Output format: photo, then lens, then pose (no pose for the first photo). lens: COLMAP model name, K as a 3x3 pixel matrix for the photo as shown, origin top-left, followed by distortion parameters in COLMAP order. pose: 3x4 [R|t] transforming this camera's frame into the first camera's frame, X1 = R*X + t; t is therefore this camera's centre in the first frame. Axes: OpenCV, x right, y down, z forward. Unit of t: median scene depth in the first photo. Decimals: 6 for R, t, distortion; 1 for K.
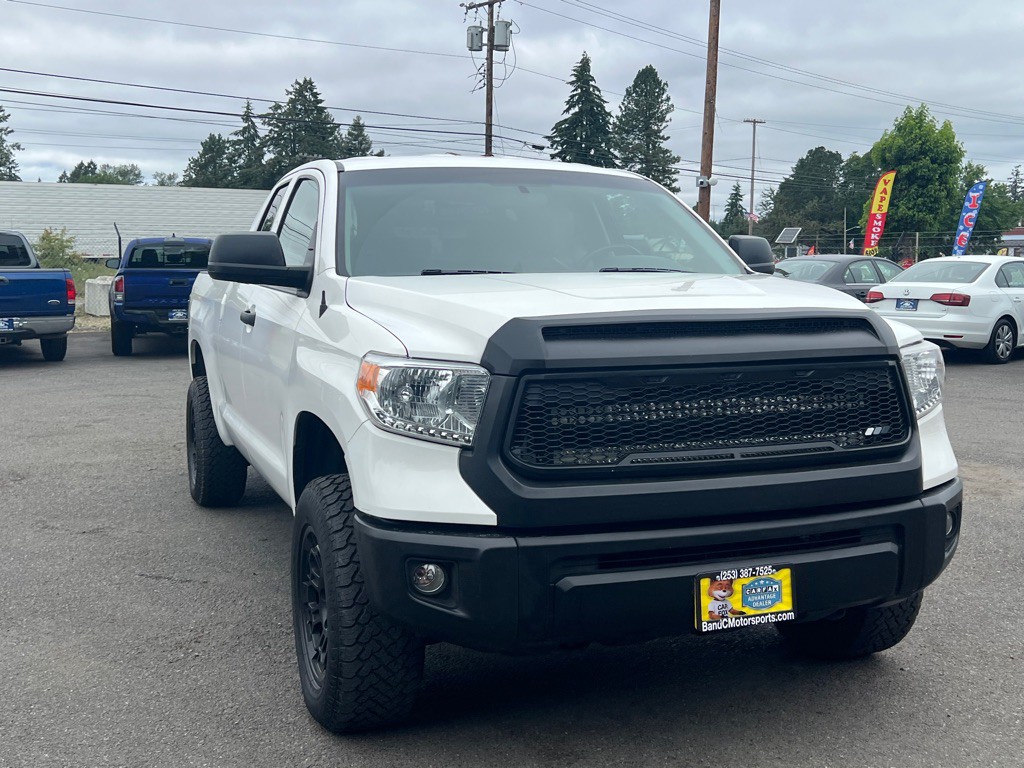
lens RADIAL K [[1167.8, 0, 516.3], [0, 1167.8, 375.6], [0, 0, 1]] dist [0.052650, 0.000000]
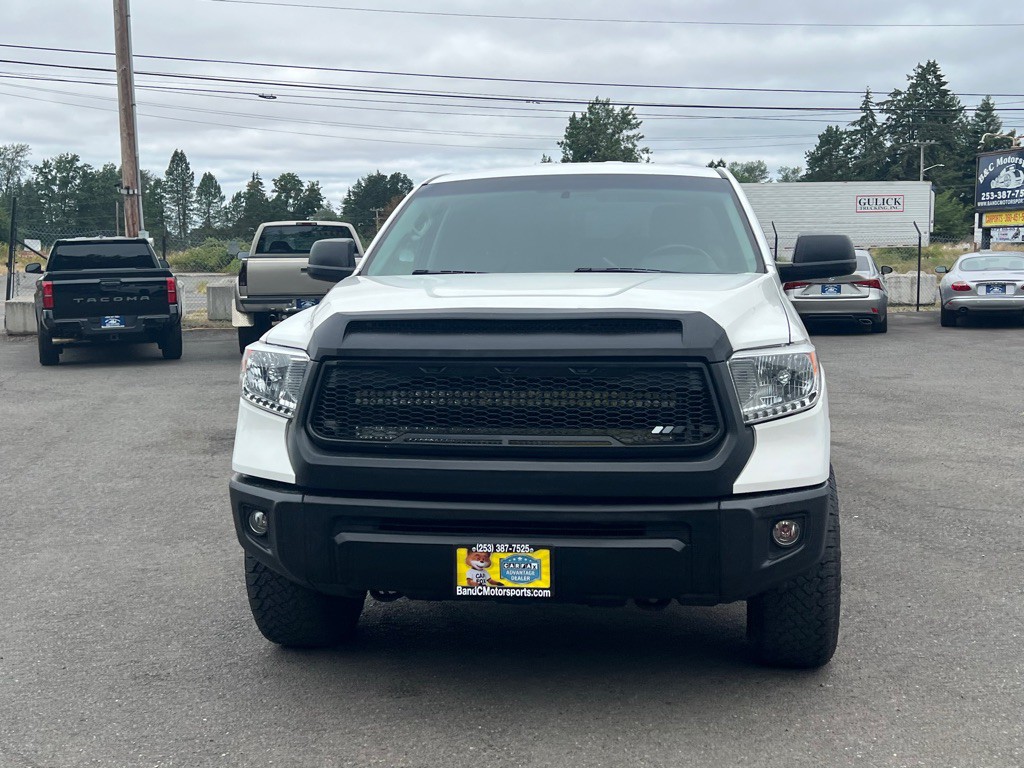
lens RADIAL K [[1167.8, 0, 524.9], [0, 1167.8, 383.9], [0, 0, 1]] dist [0.052650, 0.000000]
pose [[0.872428, 0.047607, -0.486419, 0.729932], [-0.041014, 0.998865, 0.024200, -0.013207], [0.487019, -0.001163, 0.873390, 0.049879]]
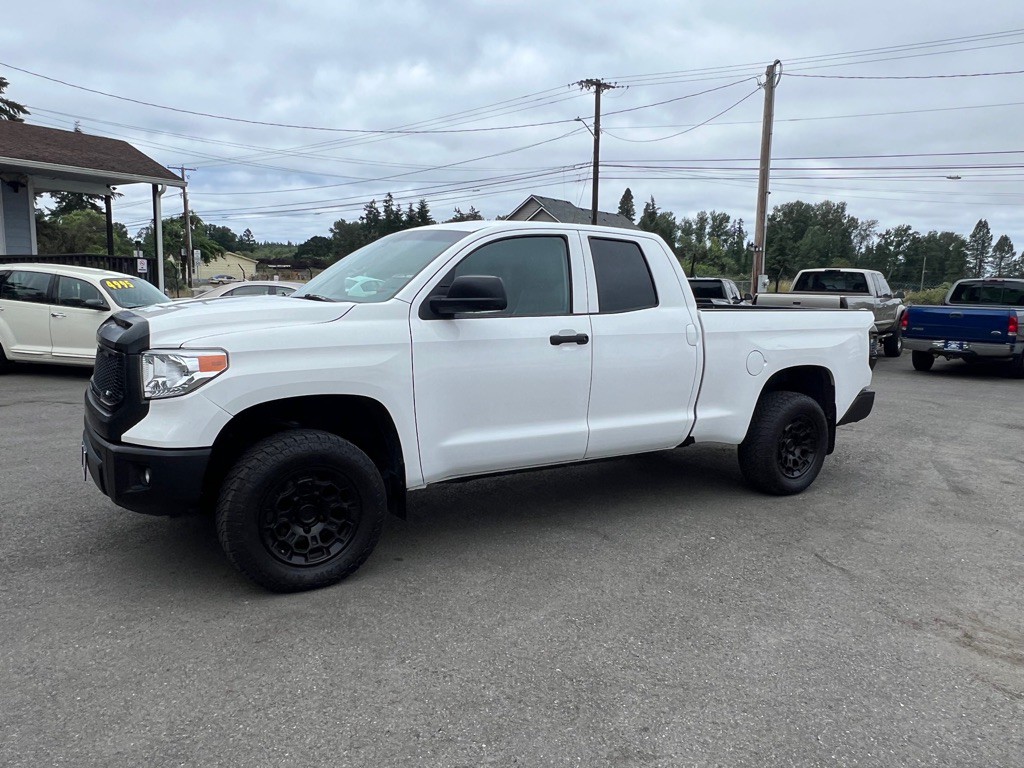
lens RADIAL K [[748.1, 0, 517.7], [0, 748.1, 393.0], [0, 0, 1]] dist [-0.001305, -0.002618]
pose [[0.215623, 0.147069, -0.965338, 1.498362], [-0.122504, 0.984857, 0.122680, -0.157166], [0.968762, 0.091805, 0.230374, 1.377379]]
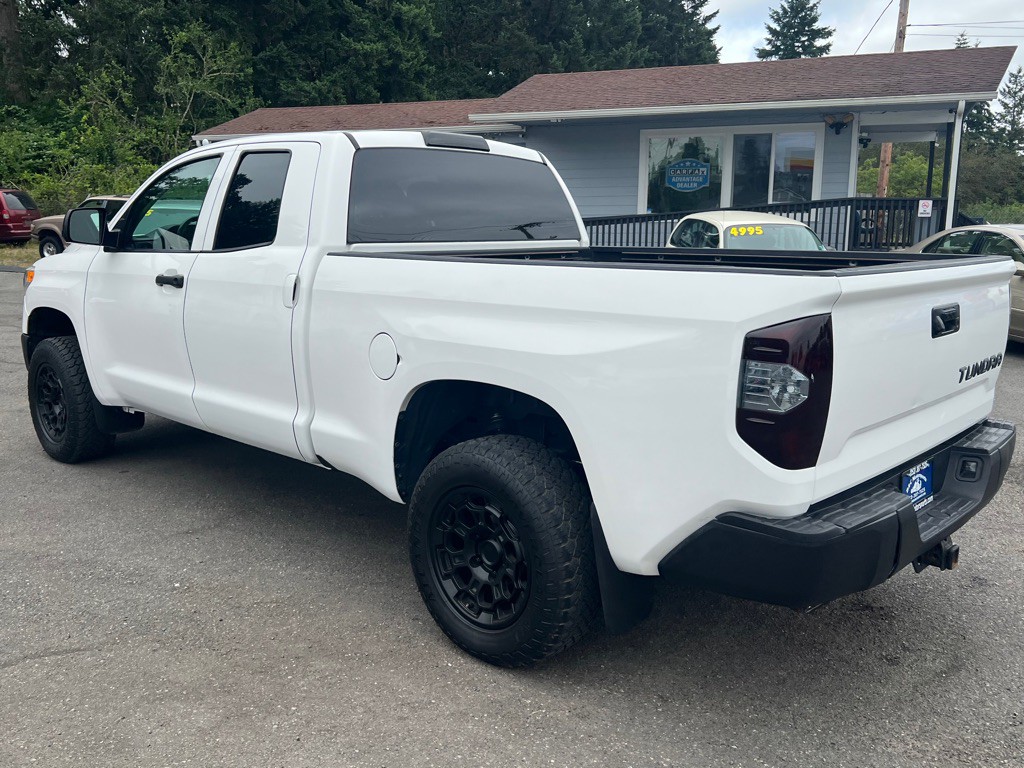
lens RADIAL K [[893.2, 0, 505.3], [0, 893.2, 381.8], [0, 0, 1]] dist [0.046536, -0.049068]
pose [[-0.897810, 0.076847, -0.433627, 0.358443], [-0.045848, 0.962995, 0.265590, -0.334954], [0.437990, 0.258330, -0.861063, 3.192634]]
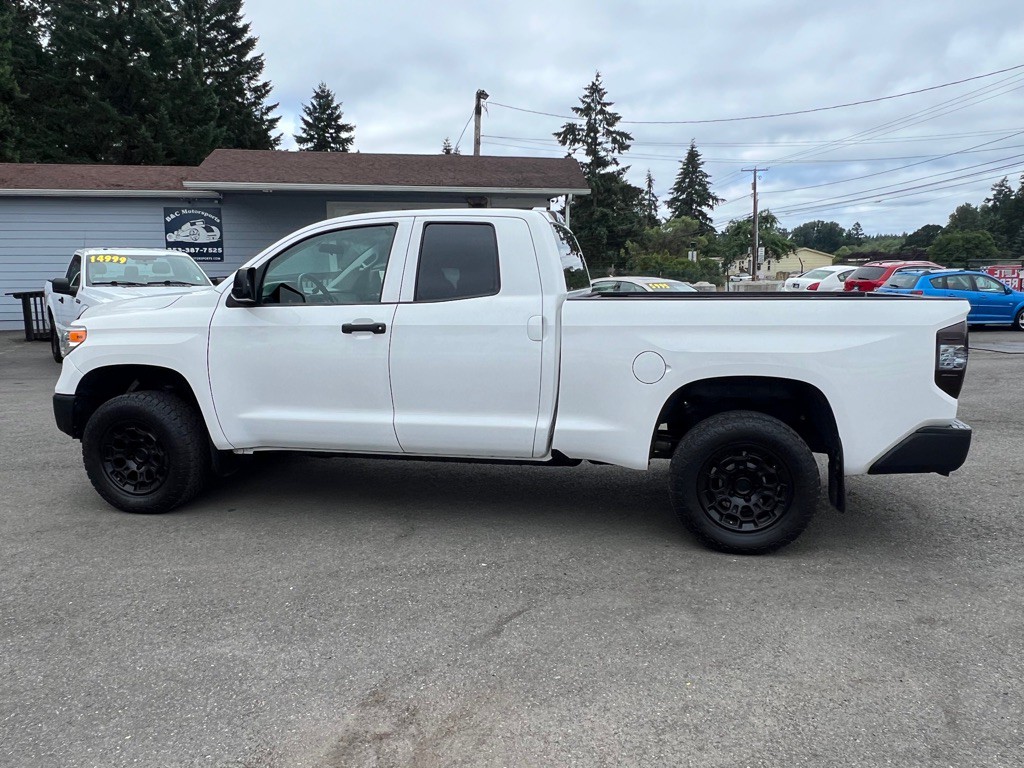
lens RADIAL K [[748.1, 0, 516.6], [0, 748.1, 387.6], [0, 0, 1]] dist [-0.001305, -0.002618]
pose [[-0.523586, 0.131482, -0.841766, 1.207250], [-0.079165, 0.976237, 0.201727, -0.286332], [0.848287, 0.172260, -0.500735, 2.683813]]
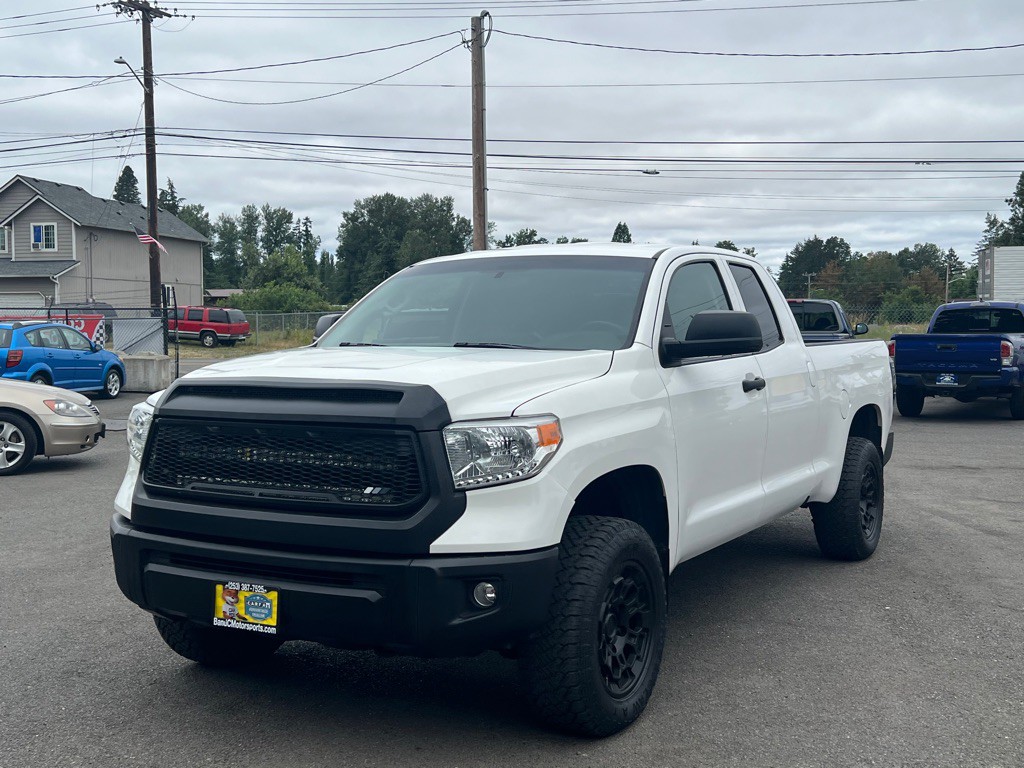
lens RADIAL K [[1167.8, 0, 531.3], [0, 1167.8, 371.8], [0, 0, 1]] dist [0.052650, 0.000000]
pose [[0.639508, 0.030908, -0.768163, 1.334022], [-0.072898, 0.997127, -0.020568, -0.058256], [0.765321, 0.069150, 0.639924, 0.404535]]
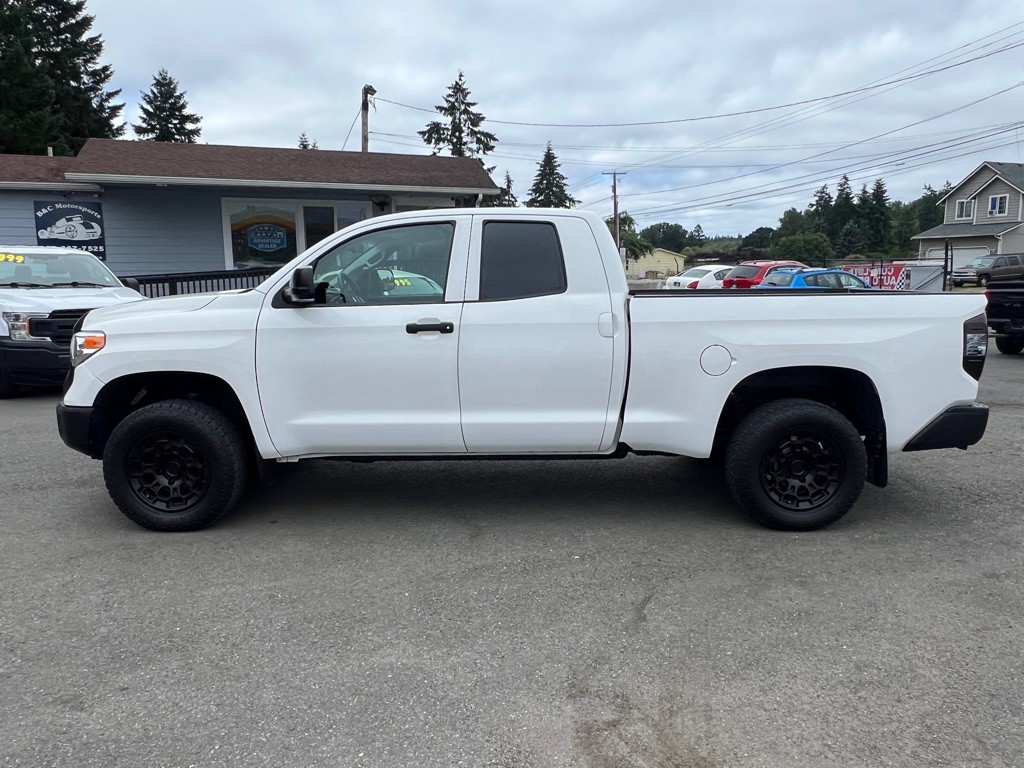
lens RADIAL K [[748.1, 0, 516.8], [0, 748.1, 393.2], [0, 0, 1]] dist [-0.001305, -0.002618]
pose [[-0.355034, 0.152038, -0.922407, 1.387568], [-0.085007, 0.977349, 0.193812, -0.254437], [0.930981, 0.147221, -0.334068, 2.363918]]
